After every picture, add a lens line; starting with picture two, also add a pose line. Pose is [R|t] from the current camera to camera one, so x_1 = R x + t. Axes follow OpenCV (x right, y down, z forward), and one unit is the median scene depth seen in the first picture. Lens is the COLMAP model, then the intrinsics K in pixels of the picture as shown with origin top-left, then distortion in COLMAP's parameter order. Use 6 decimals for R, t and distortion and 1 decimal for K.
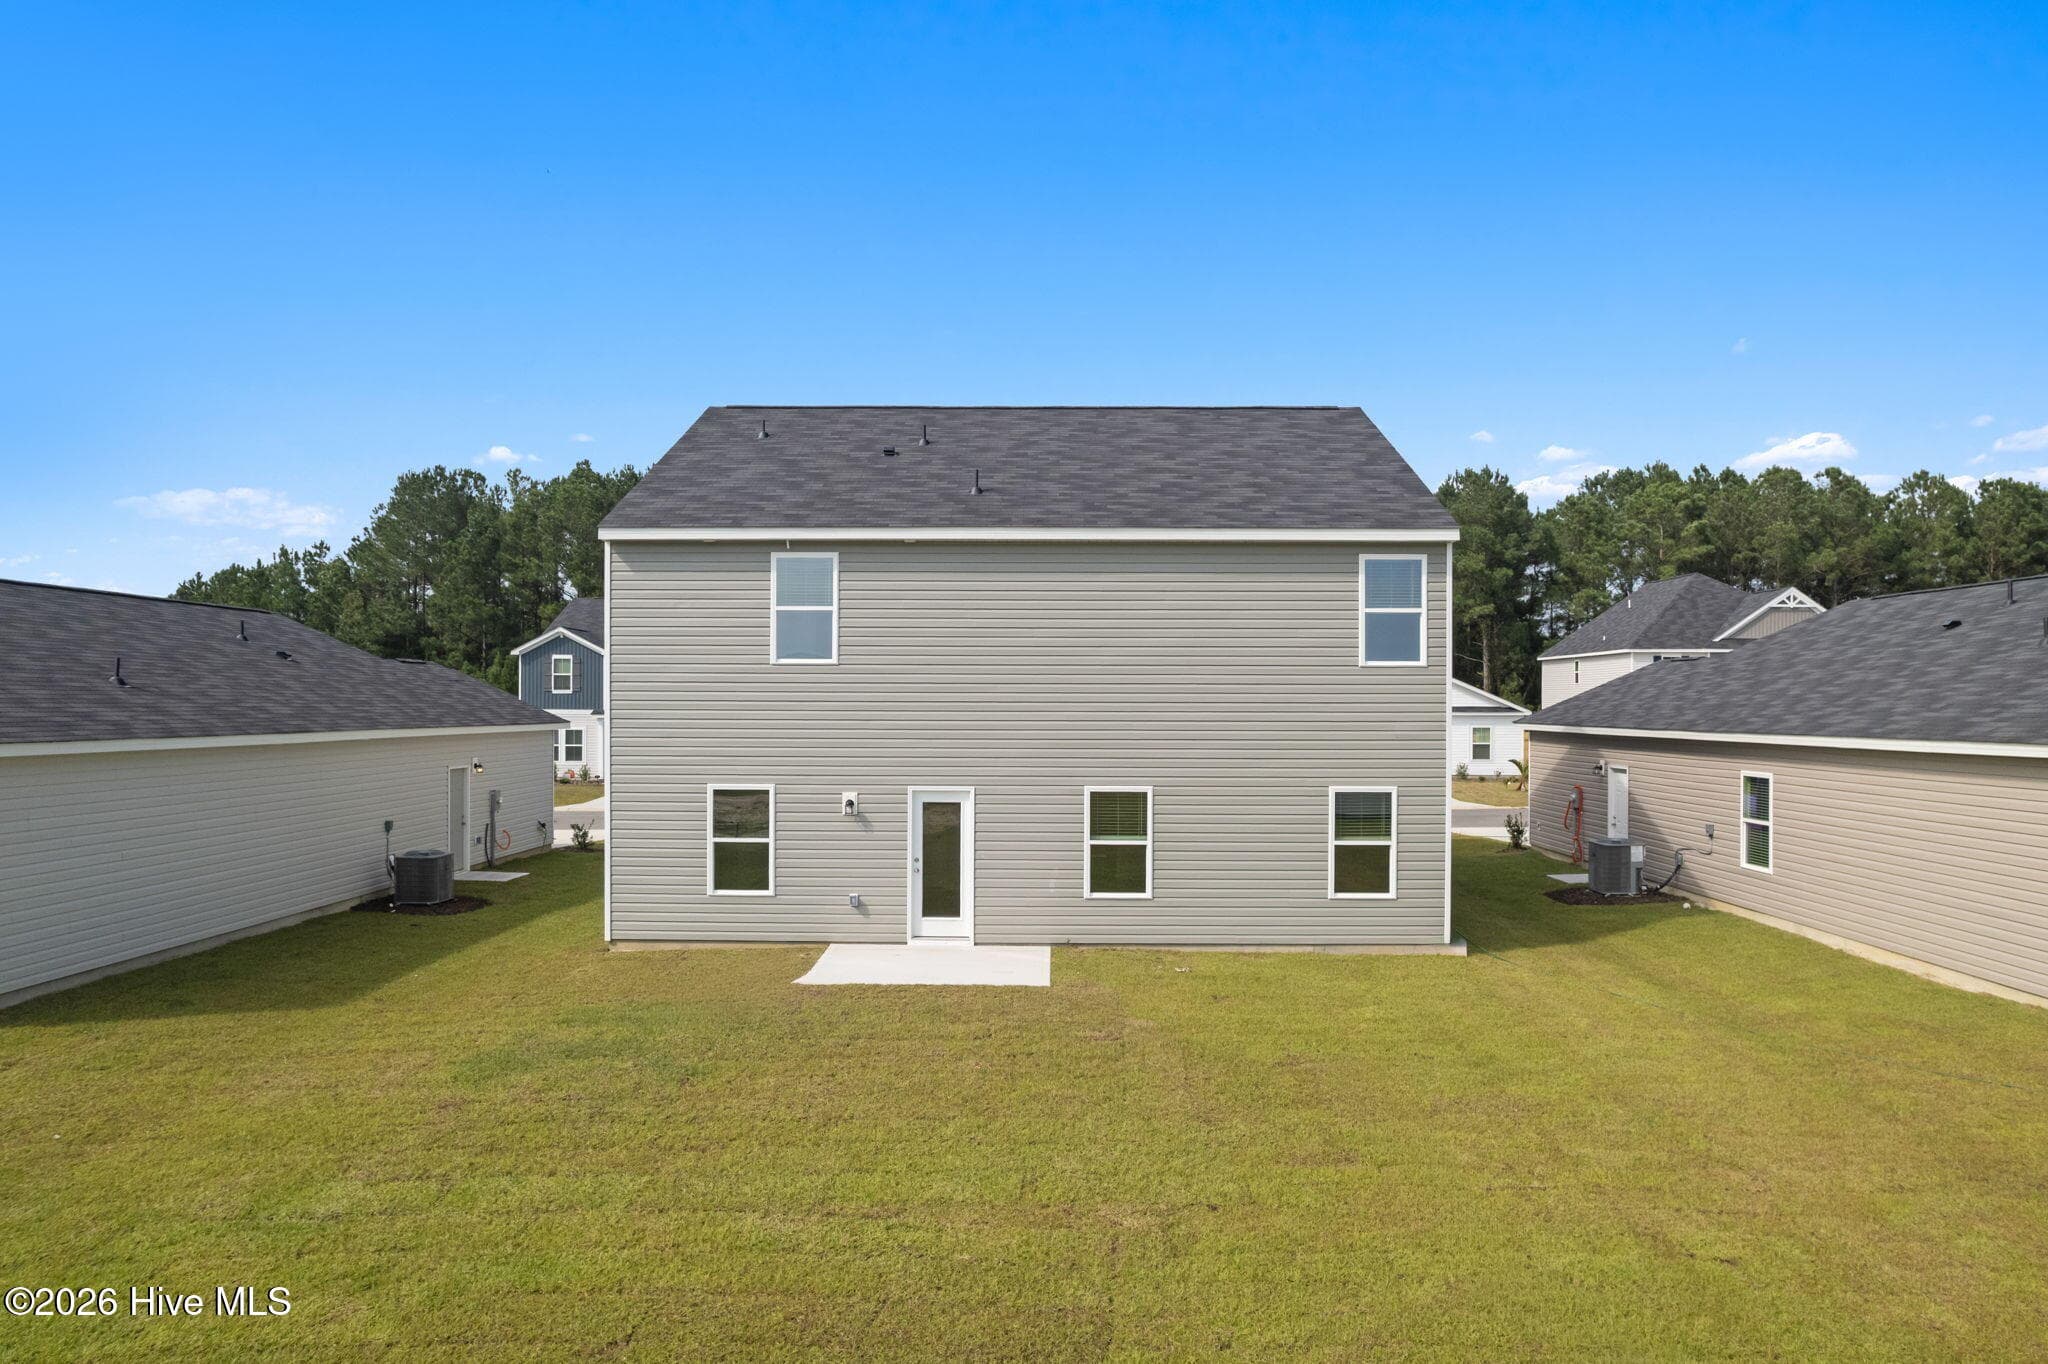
lens RADIAL K [[1331.0, 0, 1046.2], [0, 1331.0, 650.6], [0, 0, 1]] dist [-0.076533, 0.062779]
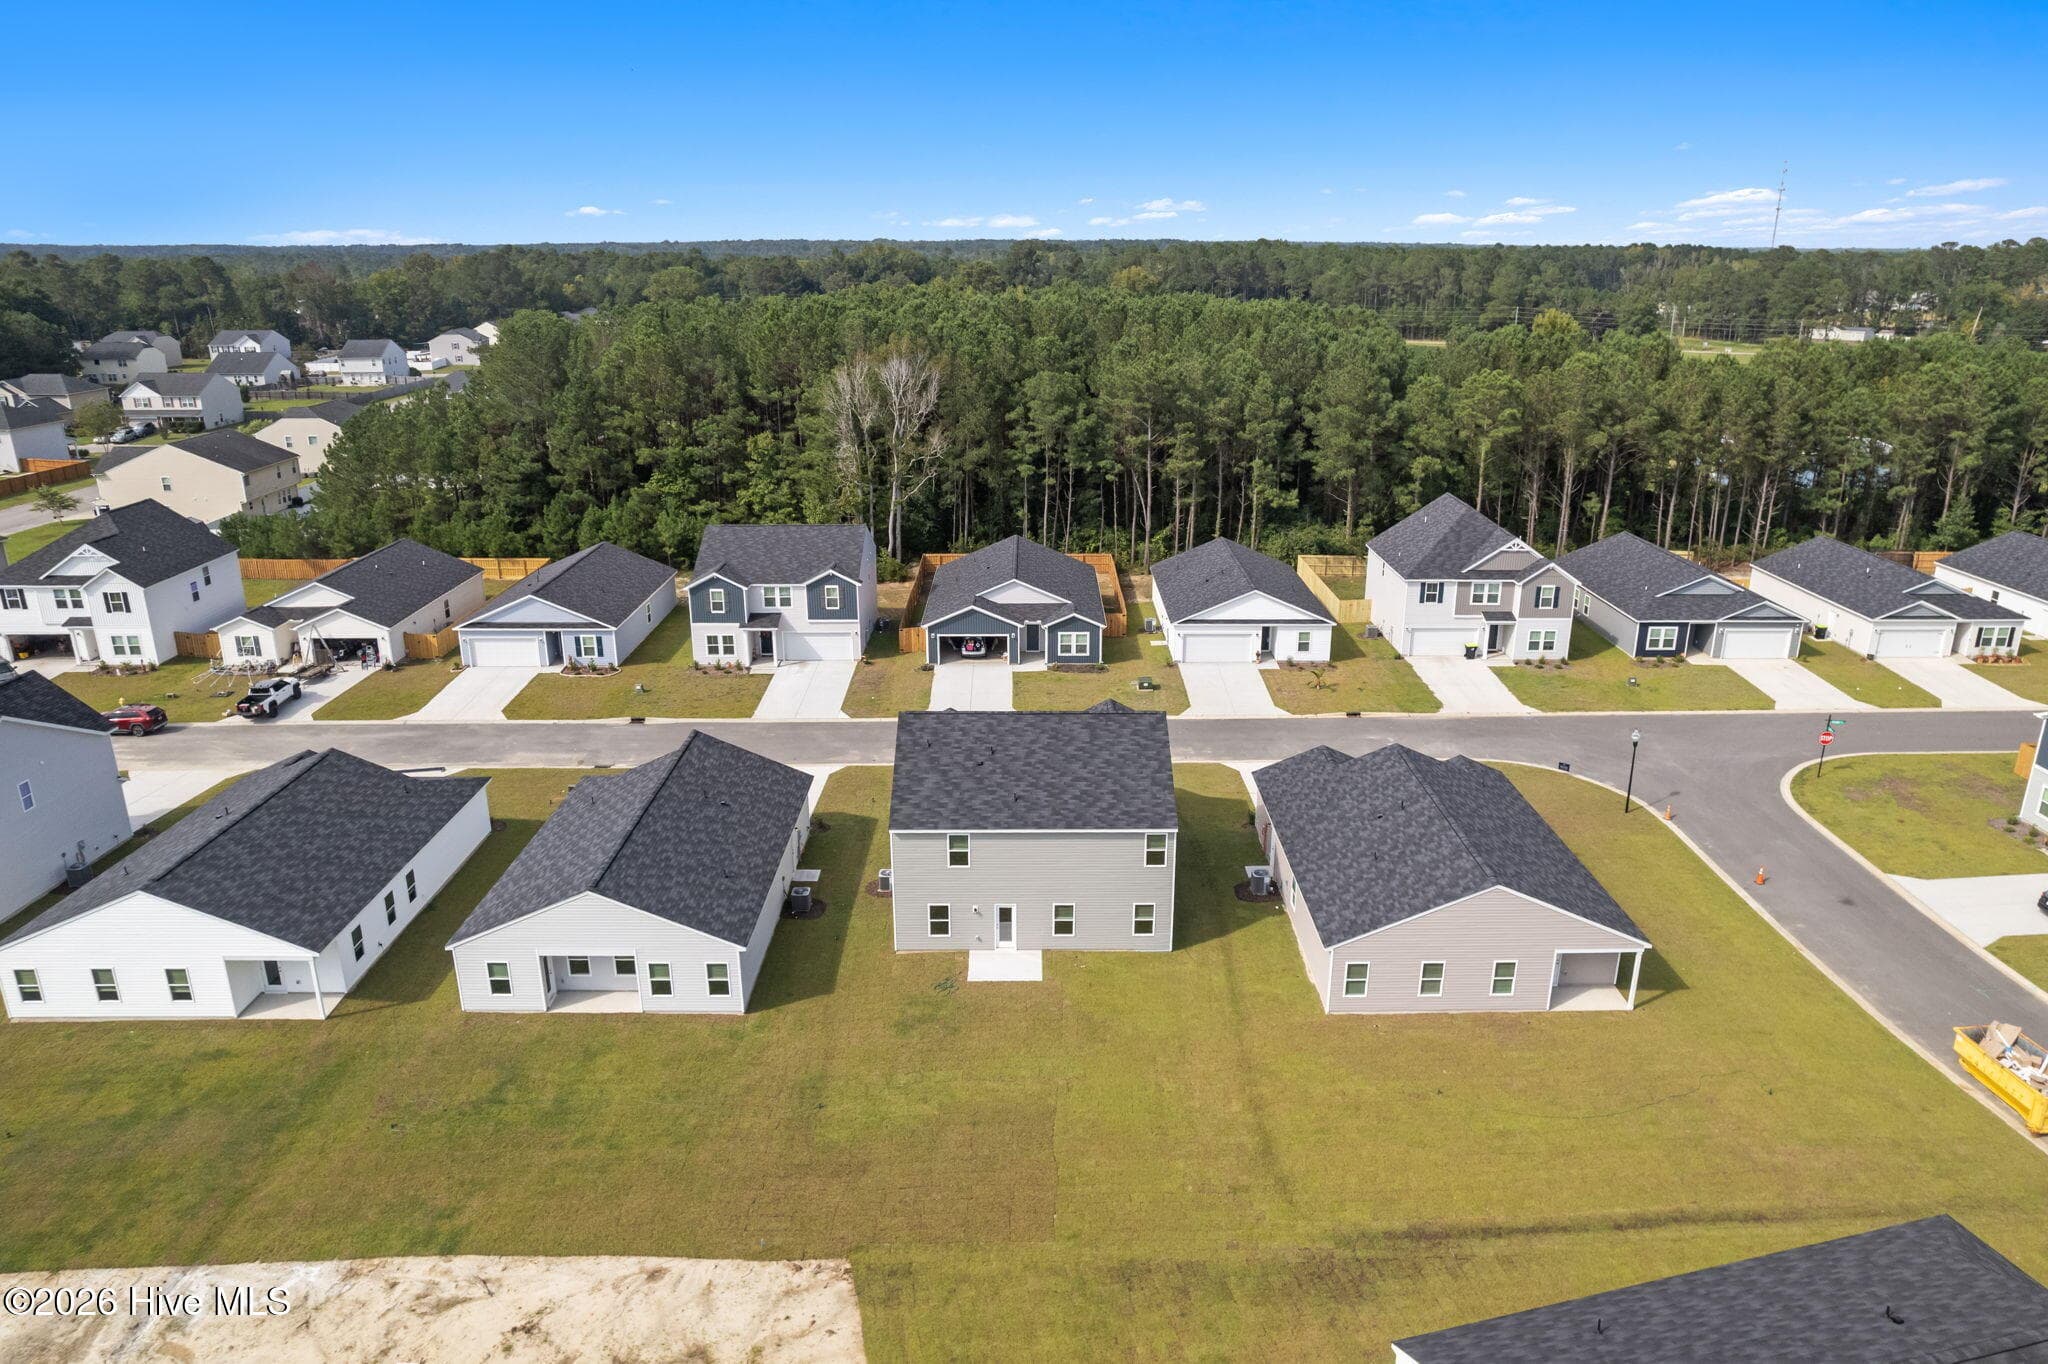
lens RADIAL K [[1347.6, 0, 1046.8], [0, 1347.6, 653.0], [0, 0, 1]] dist [-0.039746, 0.000204]
pose [[0.999751, -0.008737, 0.020512, -0.042455], [0.001627, 0.946154, 0.323713, -1.431429], [-0.022236, -0.323599, 0.945933, -1.718423]]
